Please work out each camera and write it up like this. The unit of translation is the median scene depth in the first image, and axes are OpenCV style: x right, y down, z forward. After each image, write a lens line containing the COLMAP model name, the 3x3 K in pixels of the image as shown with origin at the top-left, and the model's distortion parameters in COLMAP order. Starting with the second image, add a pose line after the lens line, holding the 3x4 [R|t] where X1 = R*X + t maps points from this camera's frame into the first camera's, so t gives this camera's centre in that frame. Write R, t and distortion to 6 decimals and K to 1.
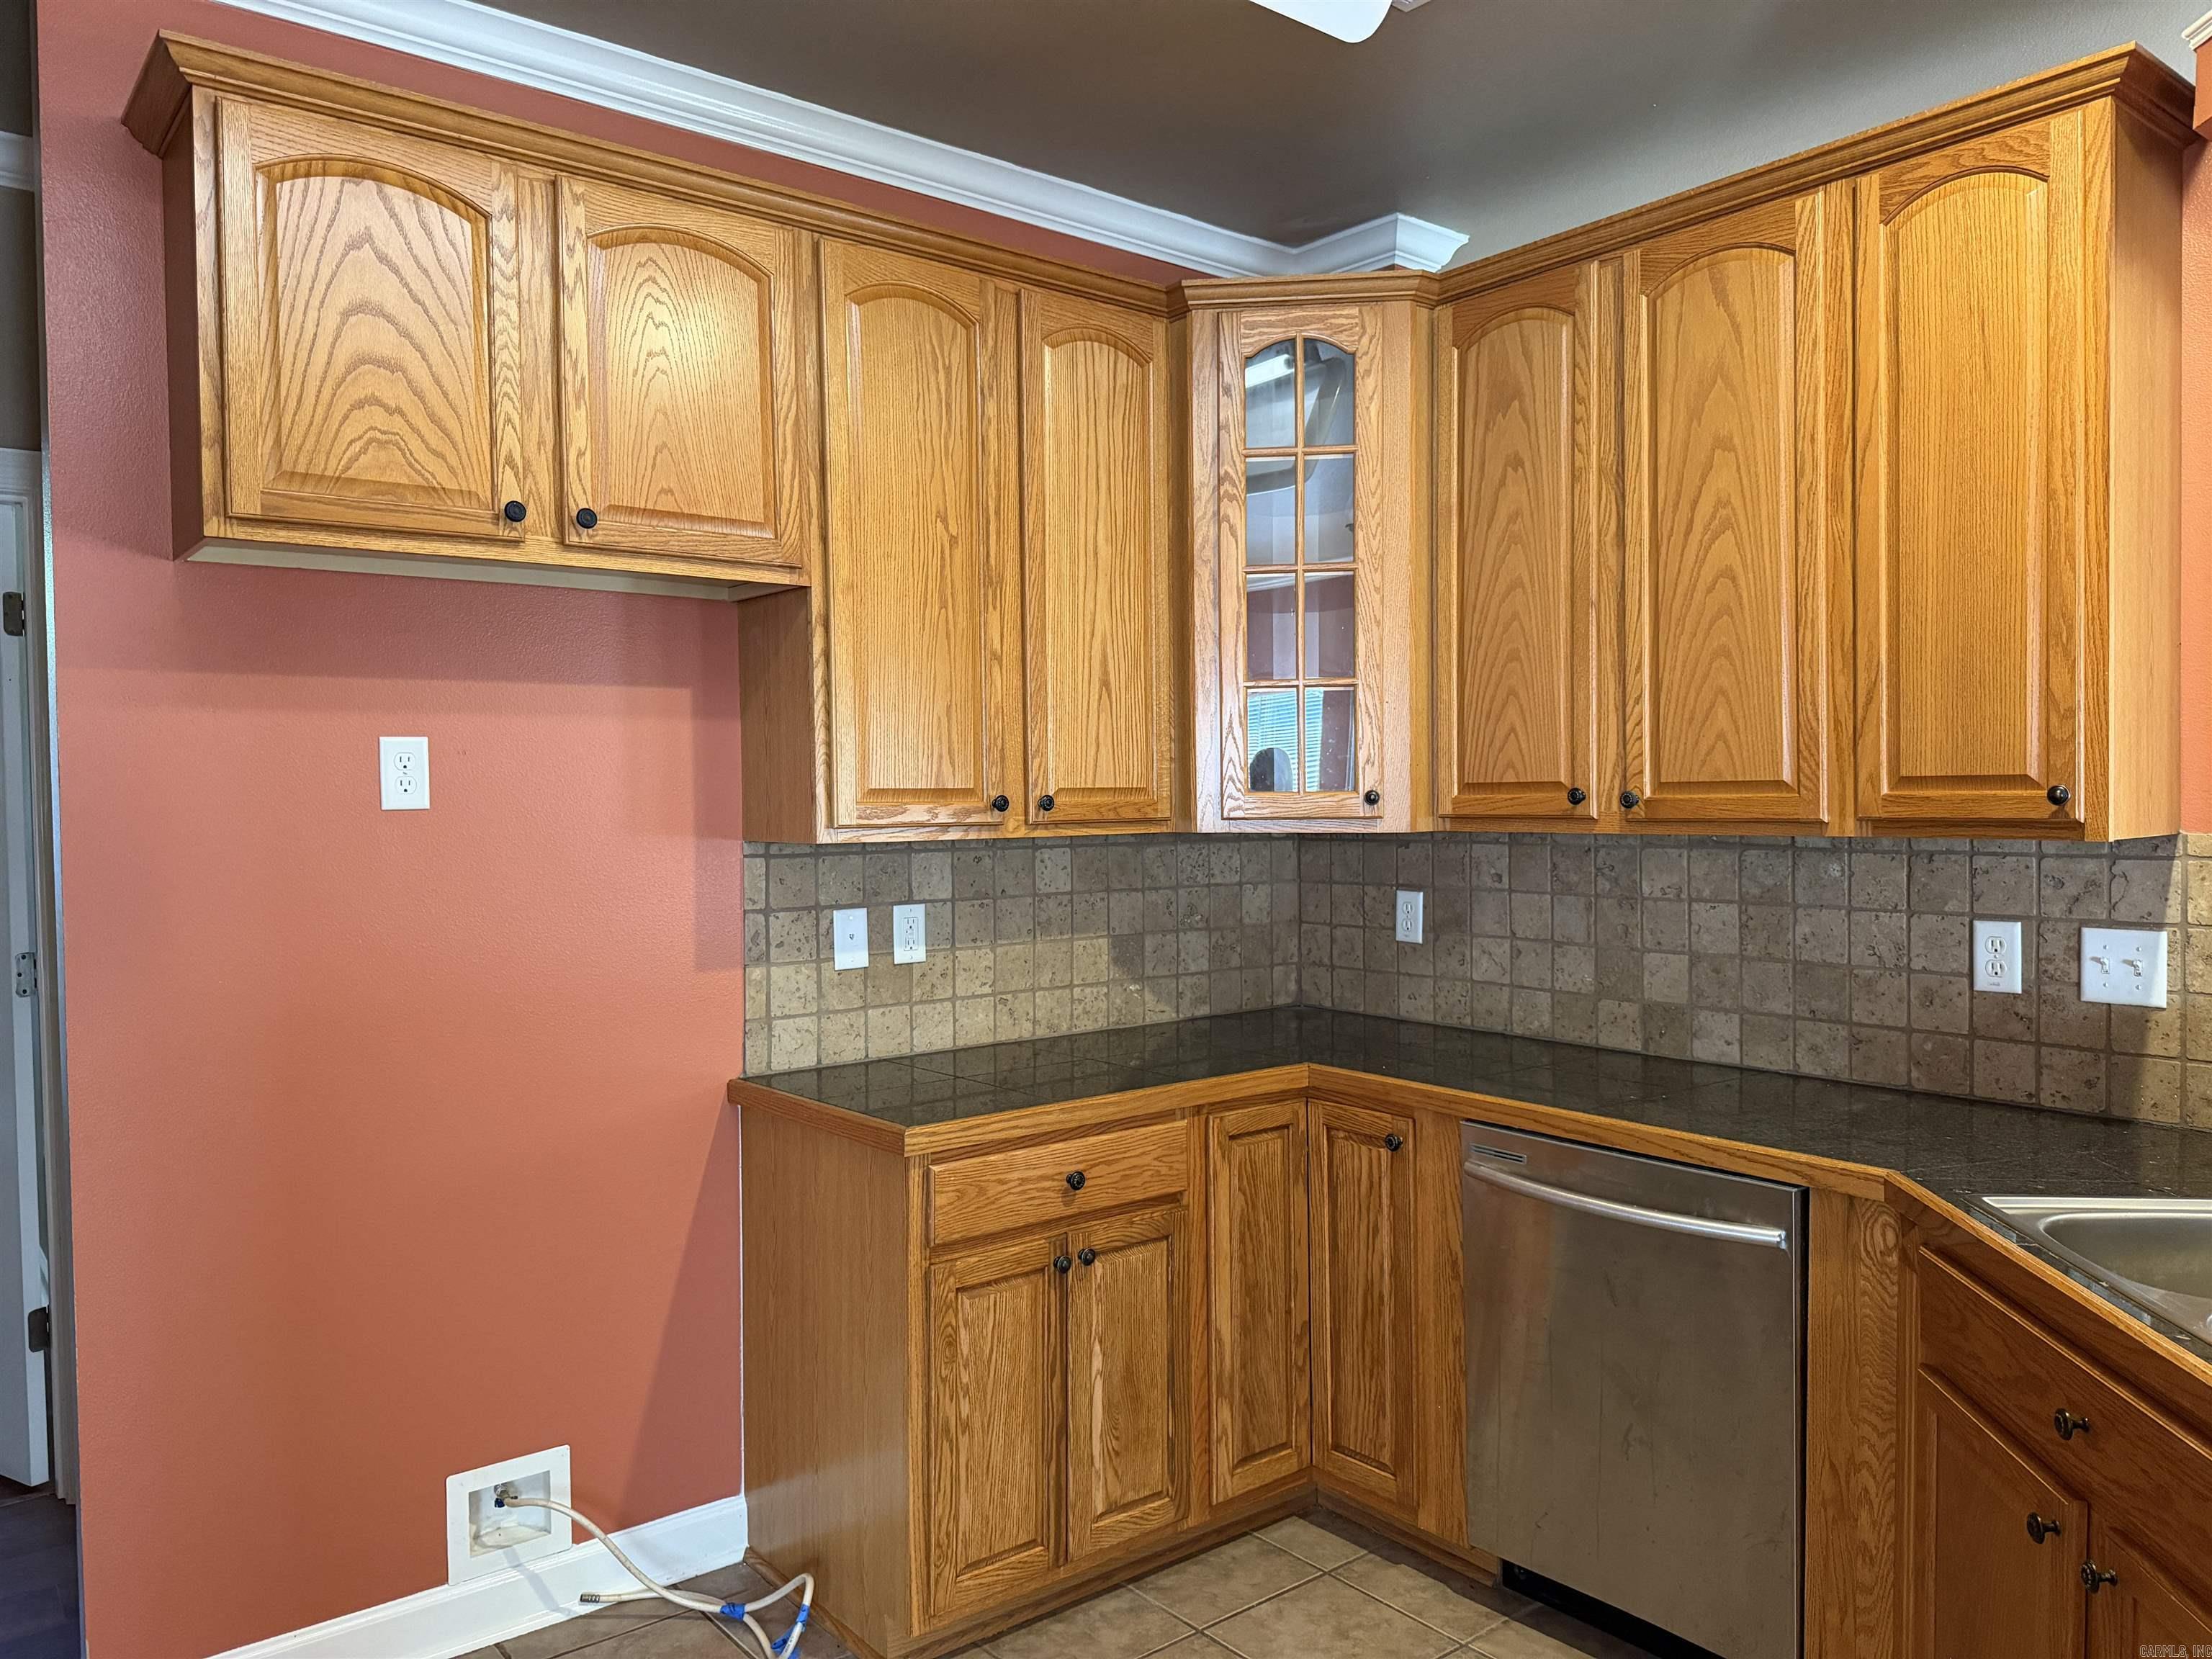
lens RADIAL K [[1552.7, 0, 1100.1], [0, 1552.7, 842.4], [0, 0, 1]] dist [0.025722, -0.058203]
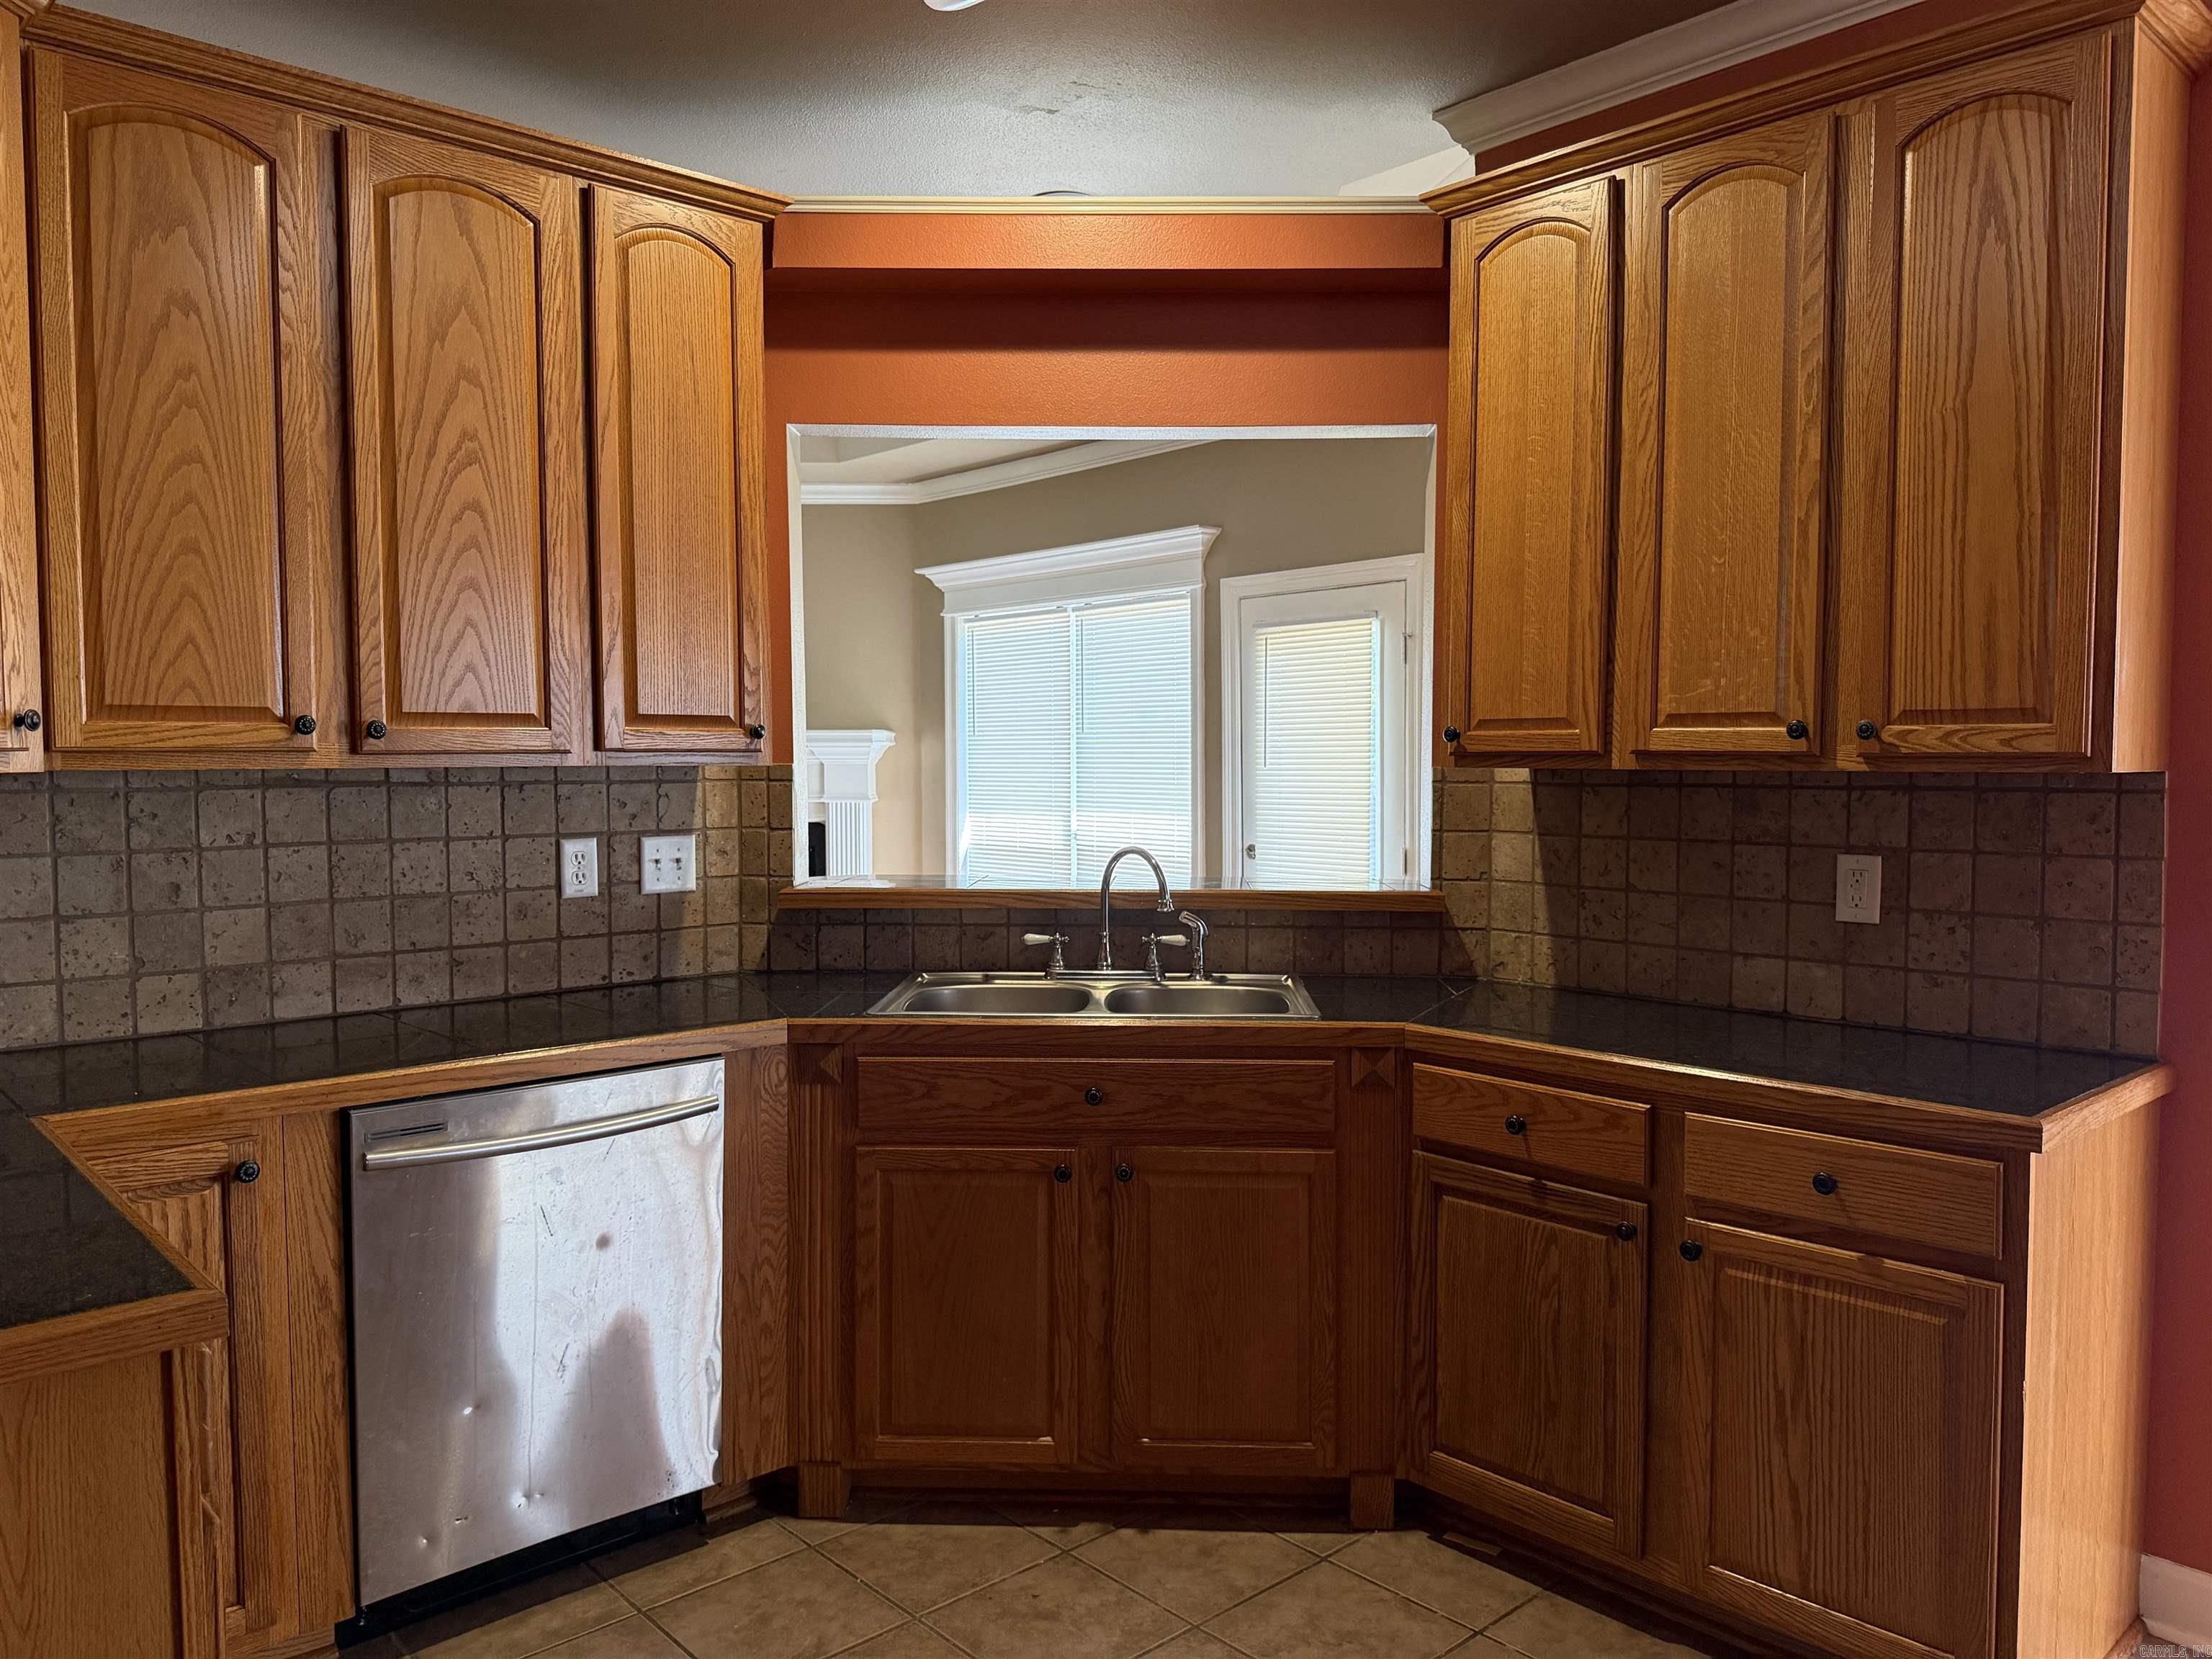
lens RADIAL K [[1552.7, 0, 1105.1], [0, 1552.7, 838.8], [0, 0, 1]] dist [0.025722, -0.058203]
pose [[-0.074022, -0.041607, 0.996388, -0.634929], [0.035532, 0.998385, 0.044330, 0.011770], [-0.996623, 0.038685, -0.072424, 0.665878]]
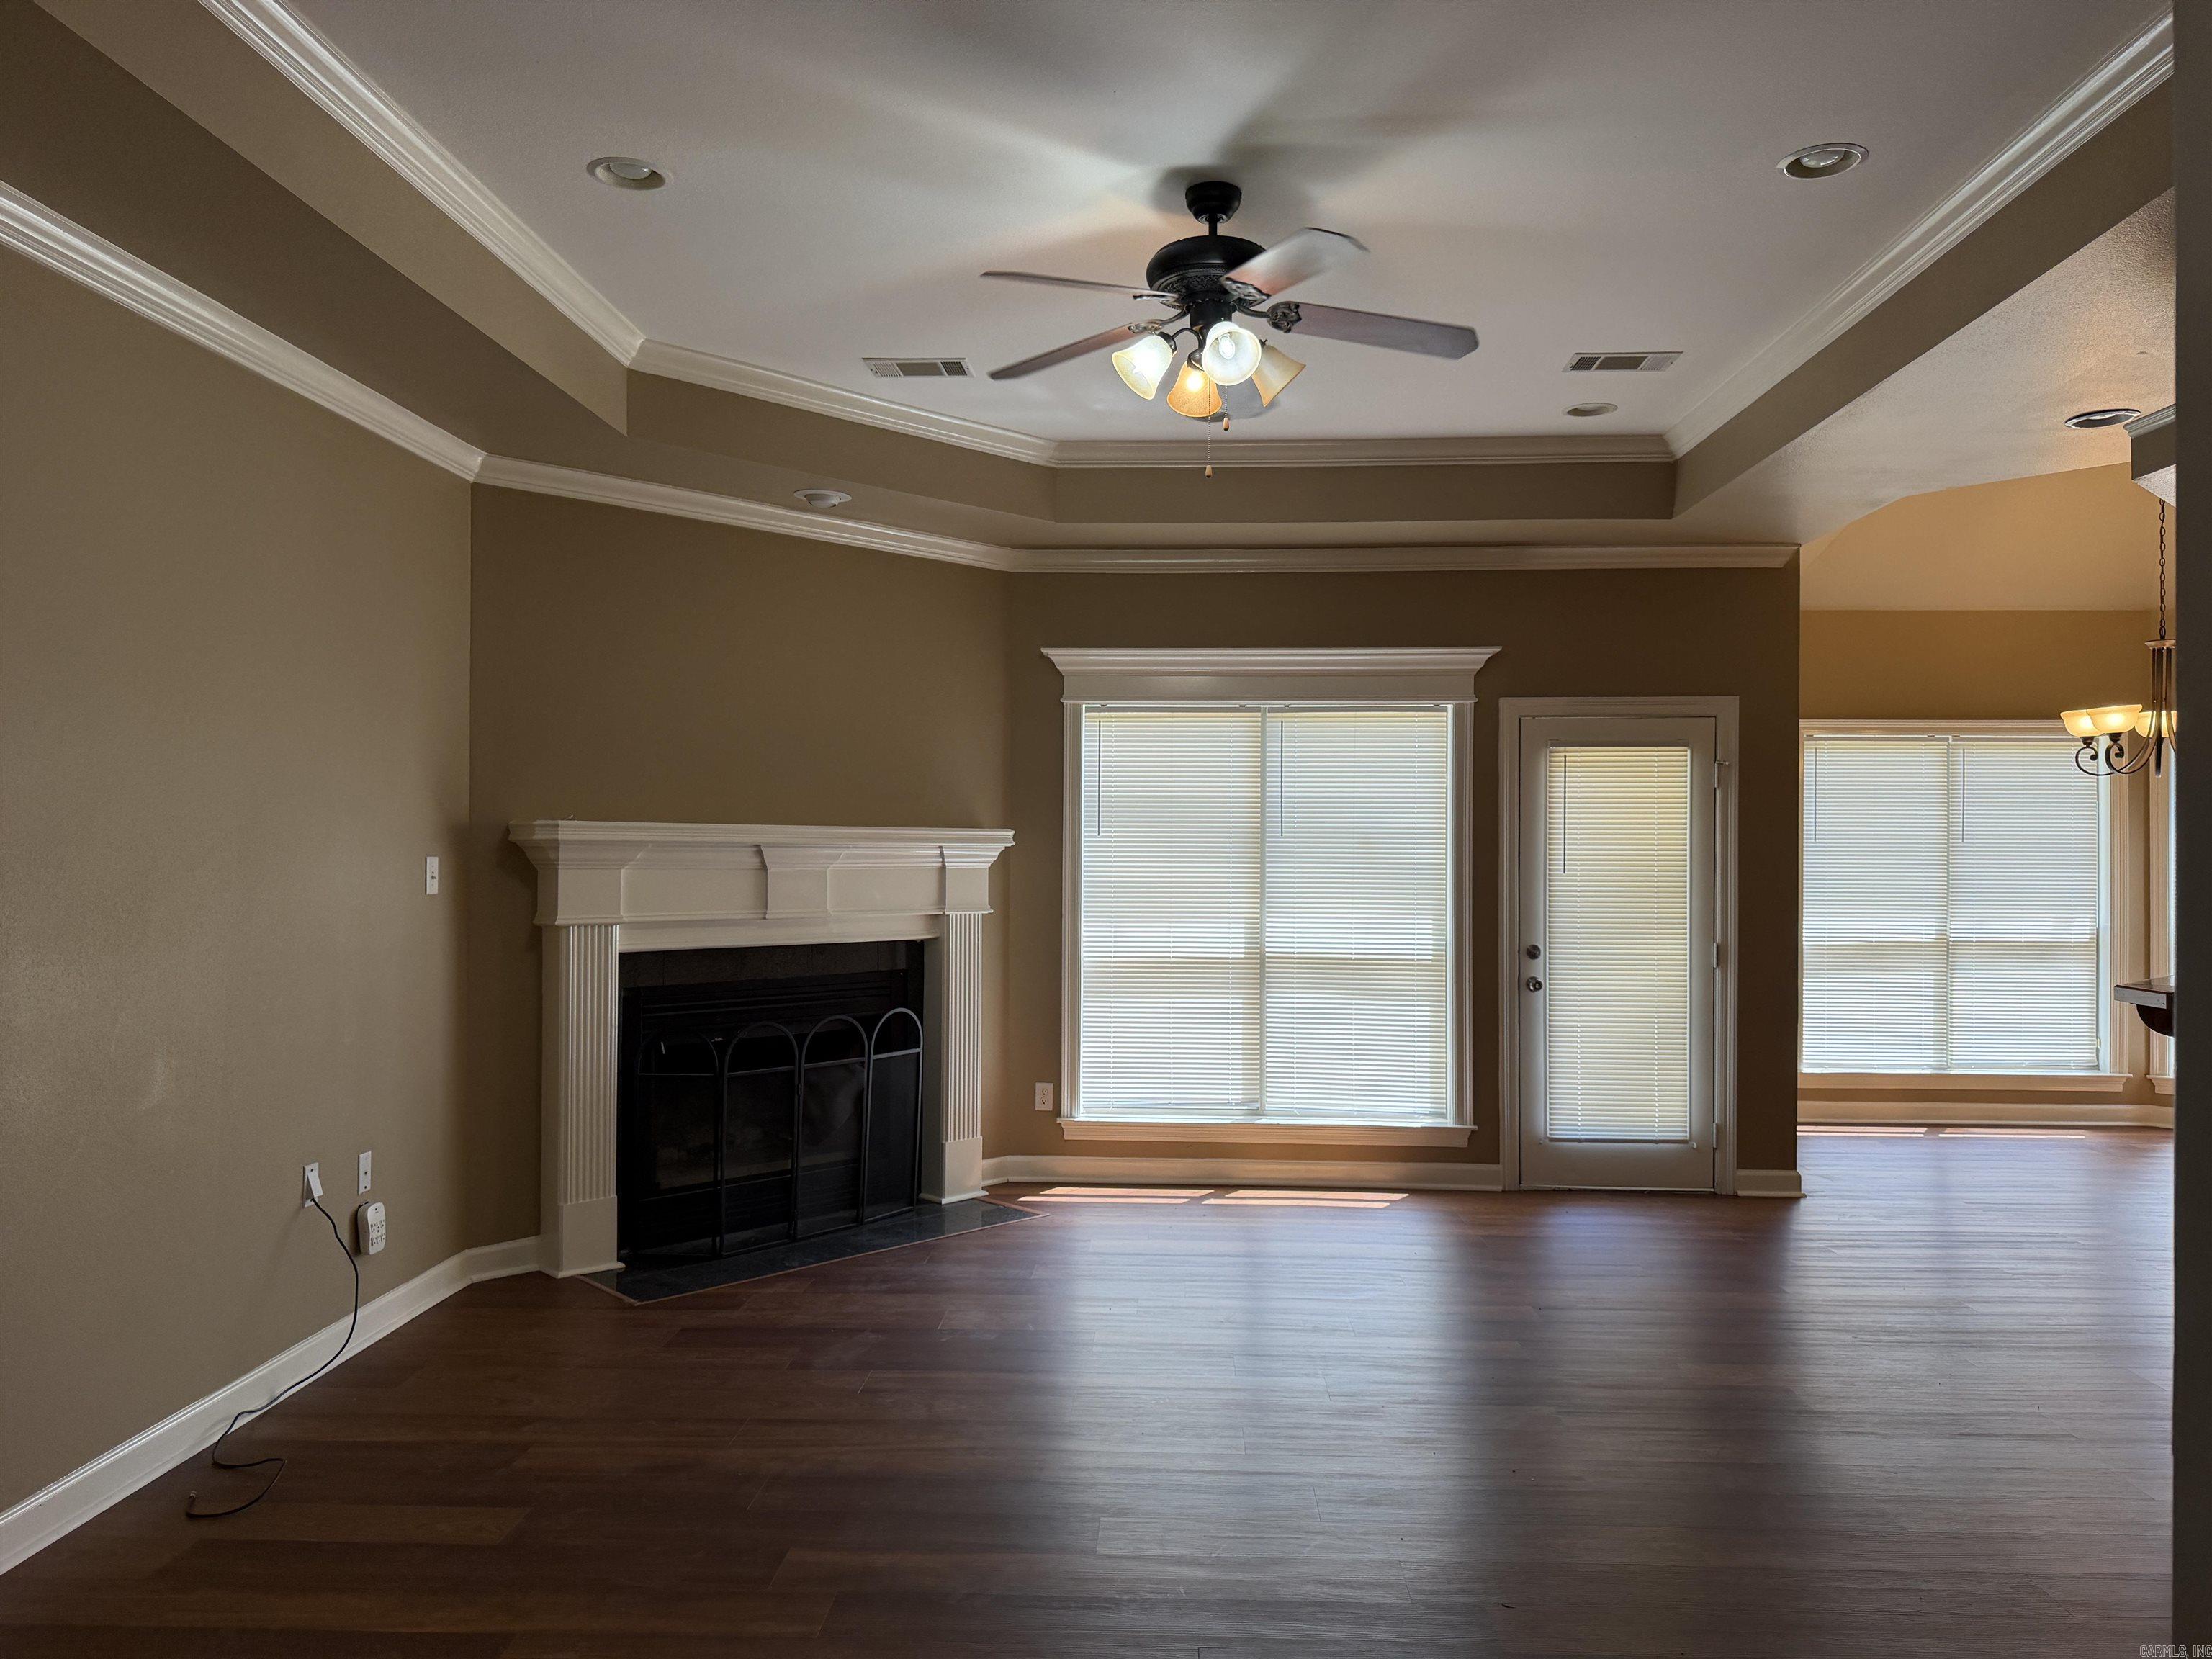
lens RADIAL K [[1552.7, 0, 1109.5], [0, 1552.7, 824.2], [0, 0, 1]] dist [0.025722, -0.058203]
pose [[-0.749784, 0.015997, 0.661489, 0.484318], [0.023393, 0.999724, 0.002338, -0.083093], [-0.661269, 0.017227, -0.749951, 2.547727]]
